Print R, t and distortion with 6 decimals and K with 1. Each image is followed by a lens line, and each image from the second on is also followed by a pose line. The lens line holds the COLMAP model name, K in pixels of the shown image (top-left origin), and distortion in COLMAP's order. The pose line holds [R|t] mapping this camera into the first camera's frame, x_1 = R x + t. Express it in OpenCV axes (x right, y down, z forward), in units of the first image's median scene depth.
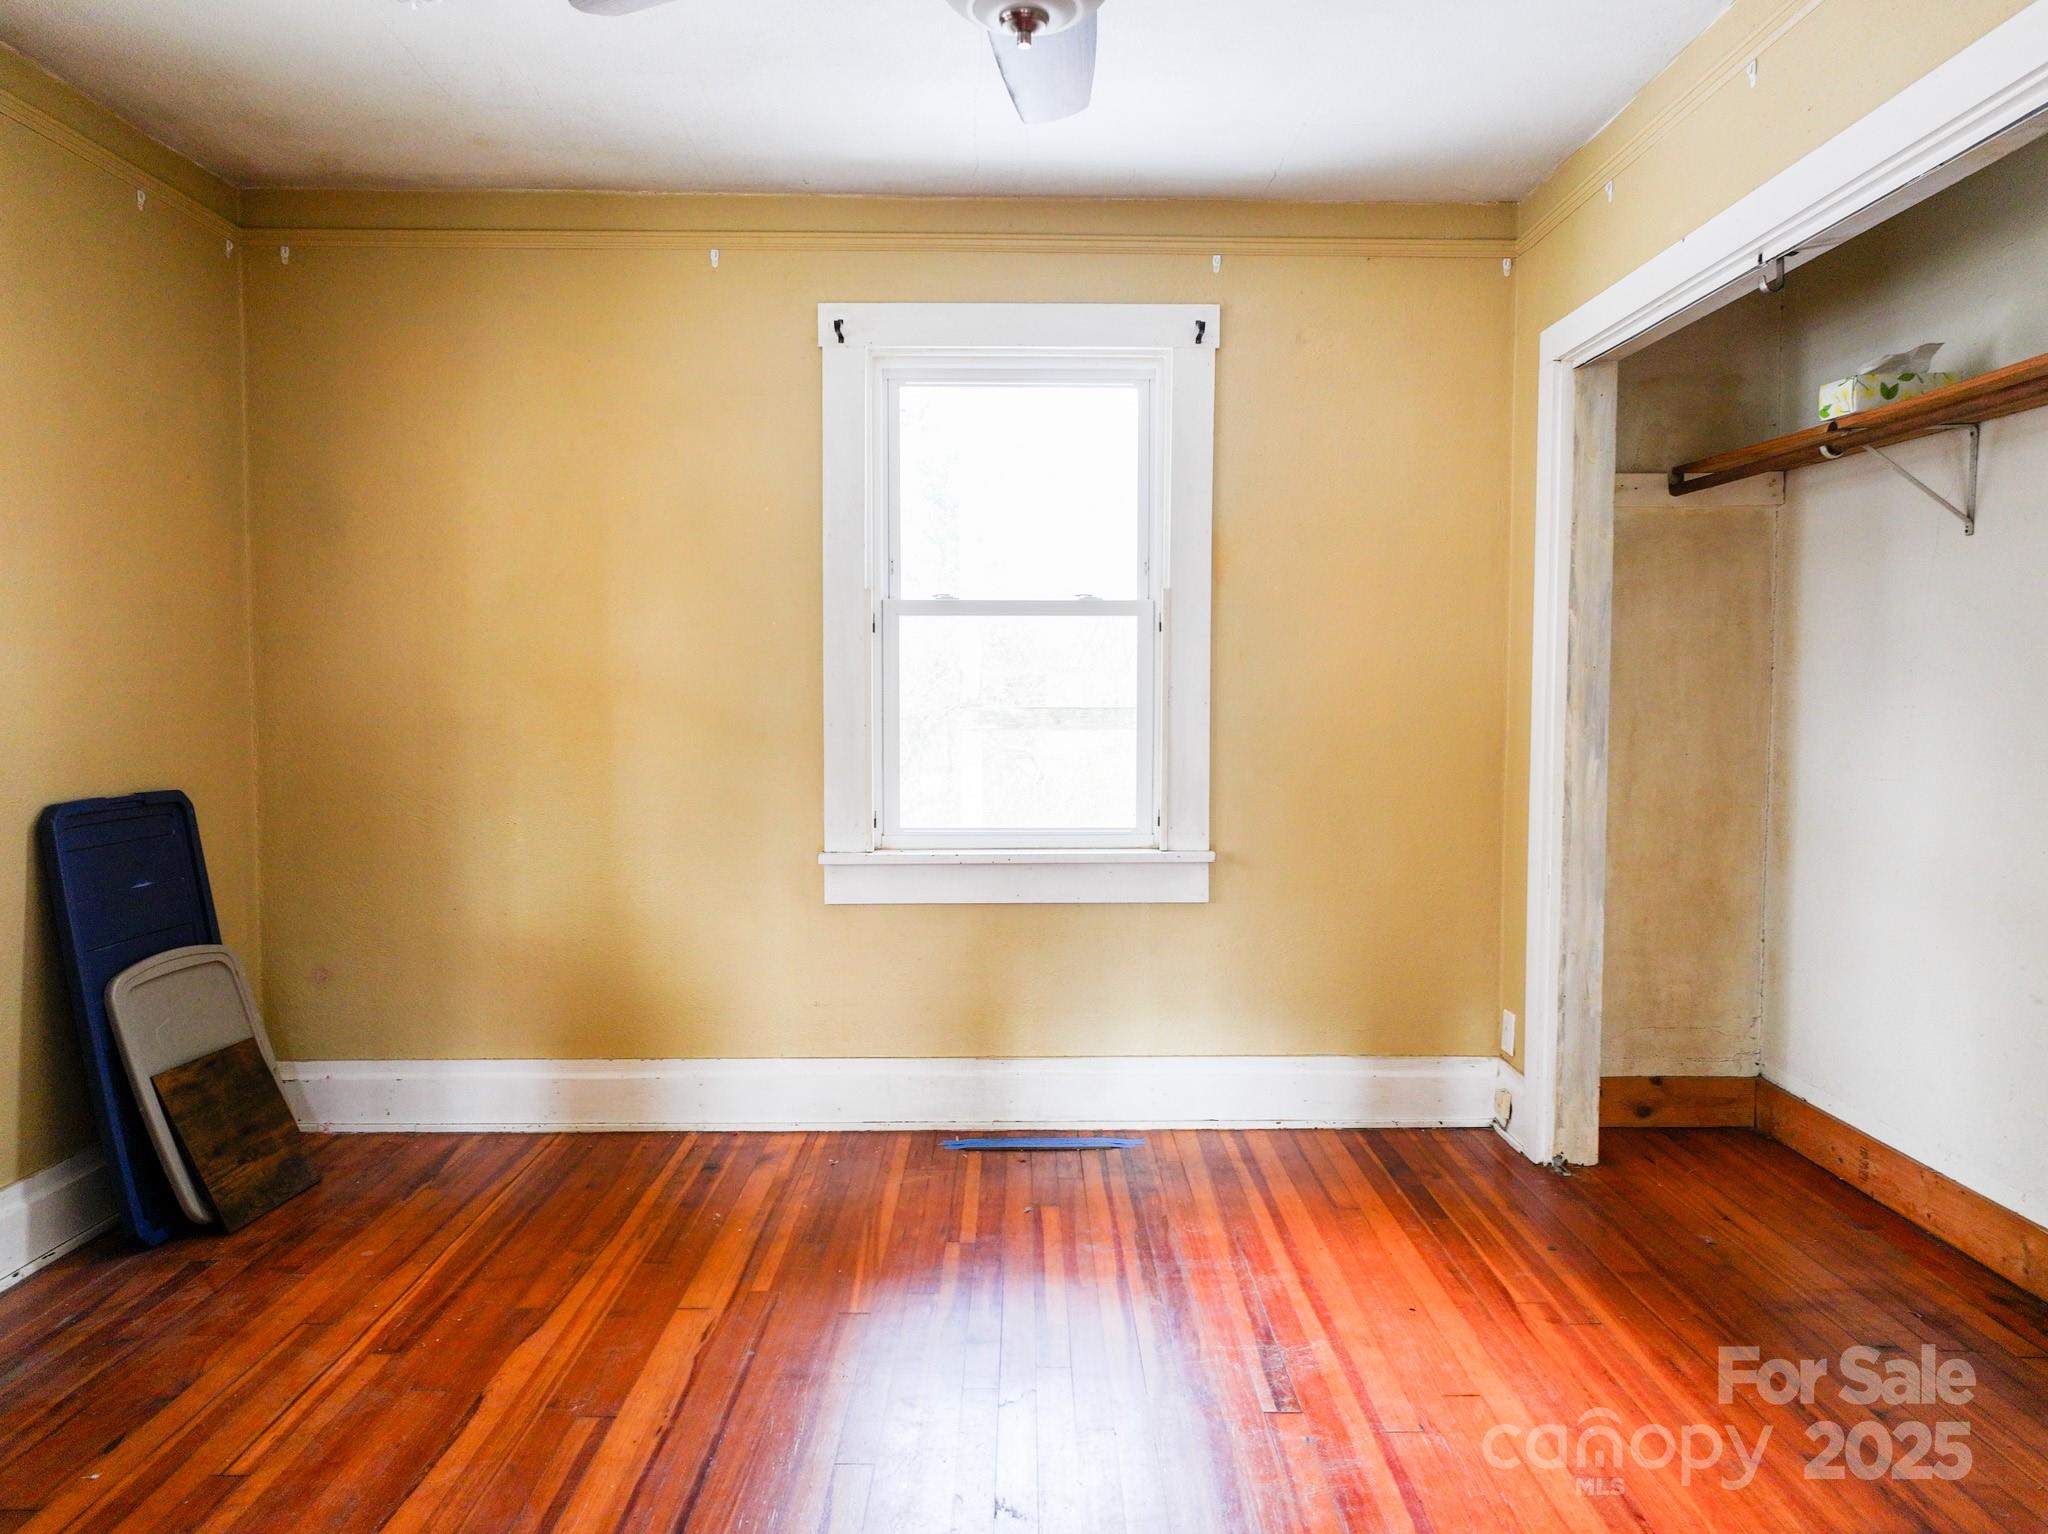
lens RADIAL K [[1442.4, 0, 1026.8], [0, 1442.4, 765.6], [0, 0, 1]] dist [0.004752, 0.010712]
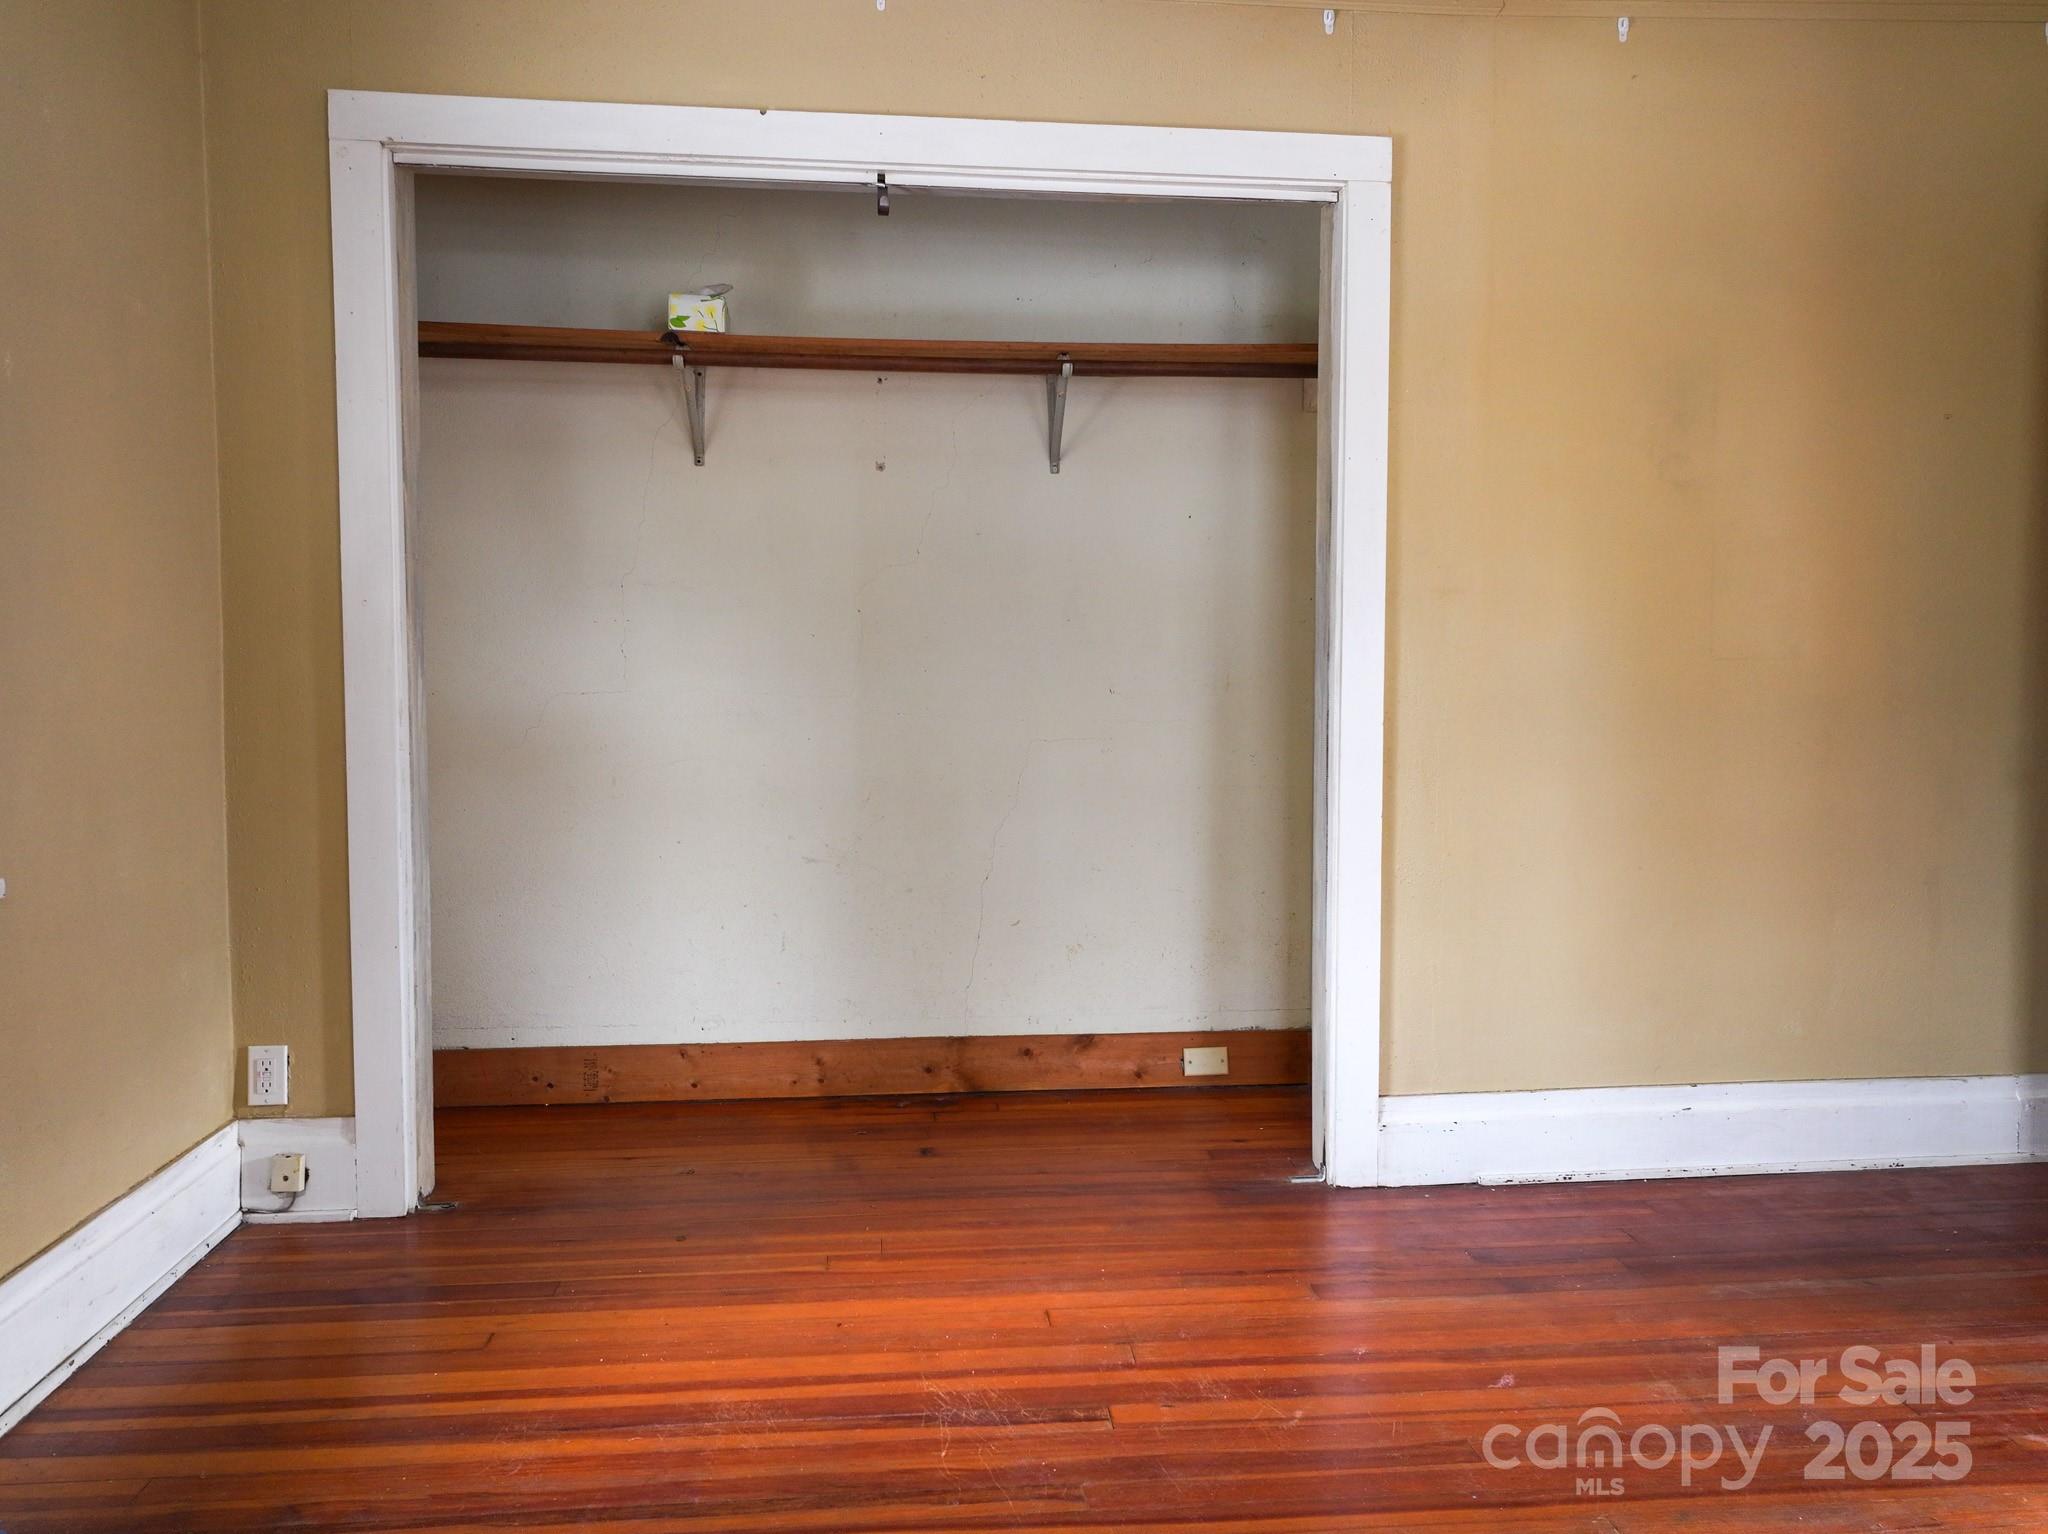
lens RADIAL K [[1442.0, 0, 1021.6], [0, 1442.0, 760.0], [0, 0, 1]] dist [0.003743, -0.000479]
pose [[-0.100355, -0.050450, 0.993672, -0.506623], [0.059916, 0.996595, 0.056649, 0.019728], [-0.993146, 0.065222, -0.096991, 0.907194]]
